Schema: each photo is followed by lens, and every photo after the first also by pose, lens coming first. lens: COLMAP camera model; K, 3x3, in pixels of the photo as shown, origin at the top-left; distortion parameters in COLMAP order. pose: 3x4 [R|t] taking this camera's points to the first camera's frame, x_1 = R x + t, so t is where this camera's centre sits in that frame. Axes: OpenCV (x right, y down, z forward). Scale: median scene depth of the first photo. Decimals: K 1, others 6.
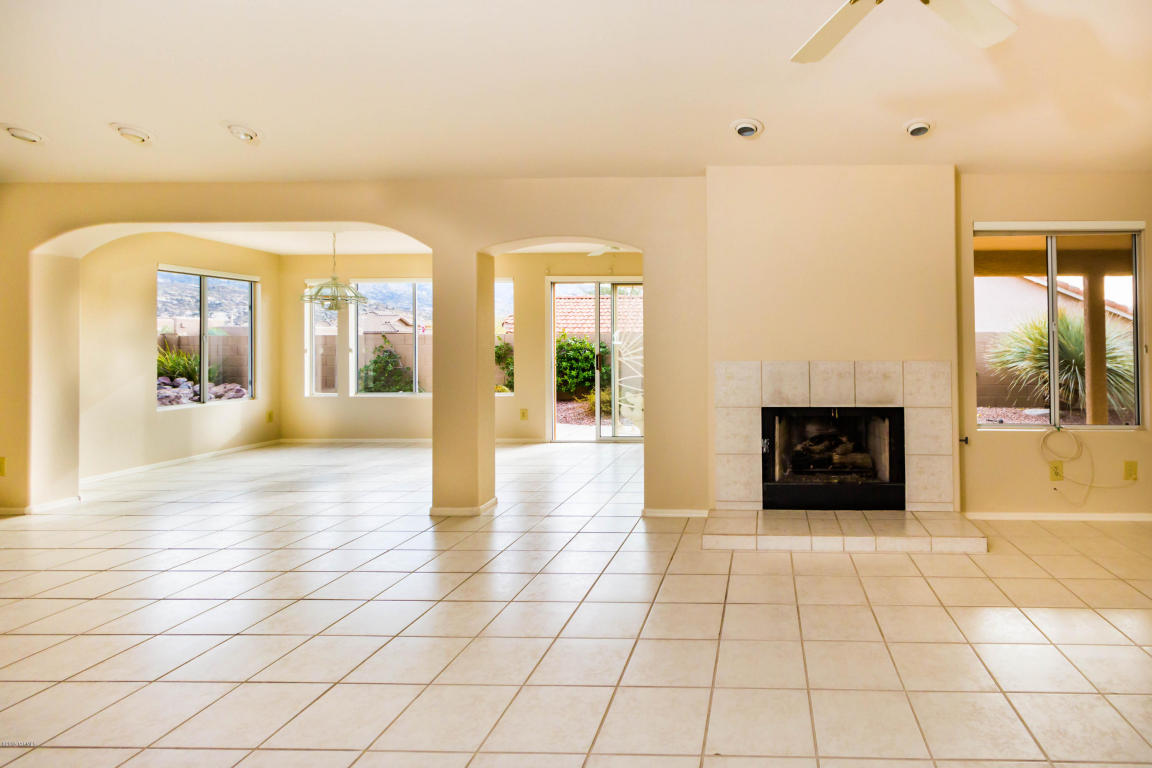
lens RADIAL K [[636.8, 0, 572.2], [0, 636.8, 321.5], [0, 0, 1]] dist [0.005125, 0.001178]
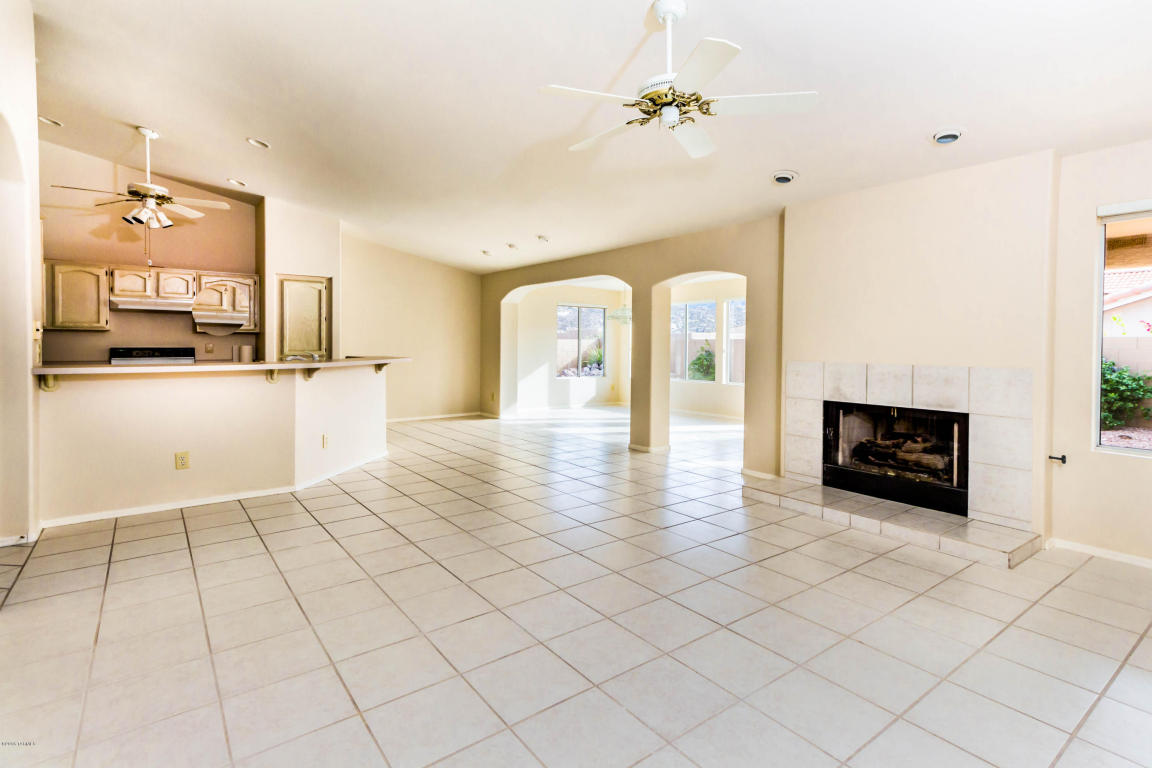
lens RADIAL K [[572.5, 0, 562.9], [0, 572.5, 357.1], [0, 0, 1]] dist [0.003861, 0.000669]
pose [[0.600849, 0.024184, -0.798997, 0.850249], [0.019133, 0.998821, 0.044621, -0.004036], [0.799134, -0.042098, 0.599678, -0.028499]]
